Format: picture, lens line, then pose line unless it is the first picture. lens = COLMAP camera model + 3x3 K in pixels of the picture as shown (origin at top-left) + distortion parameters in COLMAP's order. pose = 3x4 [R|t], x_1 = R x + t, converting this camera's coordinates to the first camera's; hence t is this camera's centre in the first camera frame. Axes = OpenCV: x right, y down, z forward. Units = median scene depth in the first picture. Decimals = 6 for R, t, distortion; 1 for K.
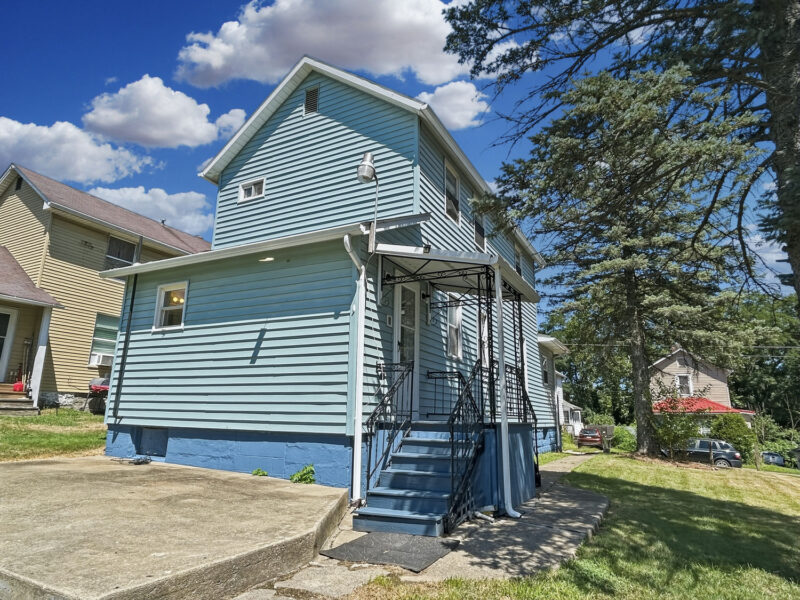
lens RADIAL K [[479.6, 0, 400.0], [0, 479.6, 300.0], [0, 0, 1]] dist [-0.003470, -0.000422]
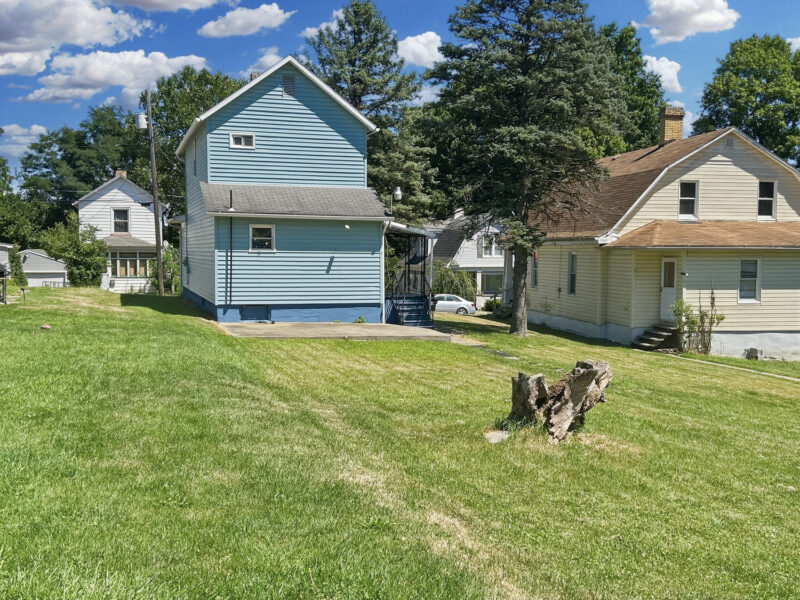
lens RADIAL K [[888.9, 0, 400.0], [0, 888.9, 300.0], [0, 0, 1]] dist [0.003679, 0.001045]
pose [[0.701946, -0.054599, 0.710135, -2.531972], [-0.162534, 0.958468, 0.234352, -0.635120], [-0.693437, -0.279924, 0.663919, -1.624252]]
